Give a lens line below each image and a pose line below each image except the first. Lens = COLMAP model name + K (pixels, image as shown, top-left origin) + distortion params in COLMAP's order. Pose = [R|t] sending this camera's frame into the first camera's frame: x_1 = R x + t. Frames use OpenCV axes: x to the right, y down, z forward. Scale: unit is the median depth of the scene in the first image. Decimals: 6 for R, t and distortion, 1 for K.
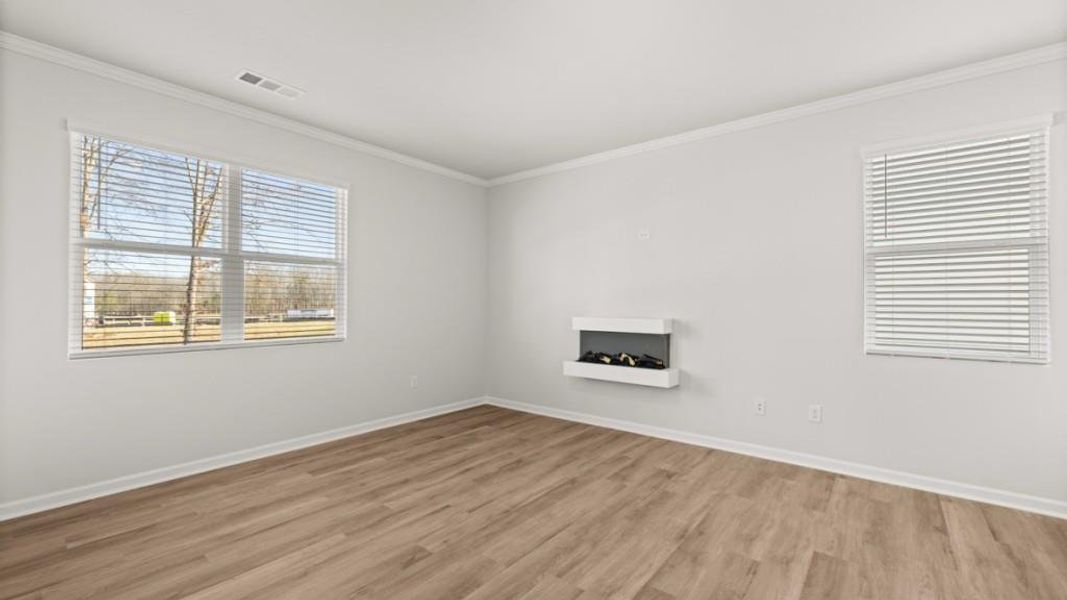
lens RADIAL K [[443.0, 0, 529.0], [0, 443.0, 301.4], [0, 0, 1]] dist [0.000943, 0.000145]
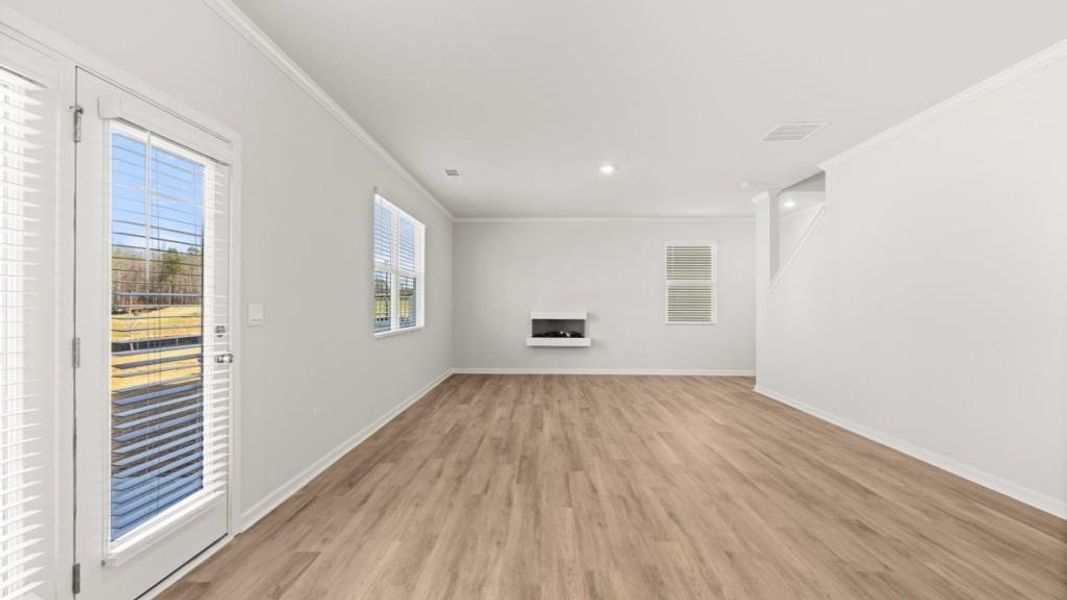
lens RADIAL K [[443.0, 0, 529.0], [0, 443.0, 301.4], [0, 0, 1]] dist [0.000943, 0.000145]
pose [[0.788906, 0.007140, 0.614473, -1.023169], [-0.006631, 0.999973, -0.003107, 0.001952], [-0.614479, -0.001623, 0.788932, -0.365794]]
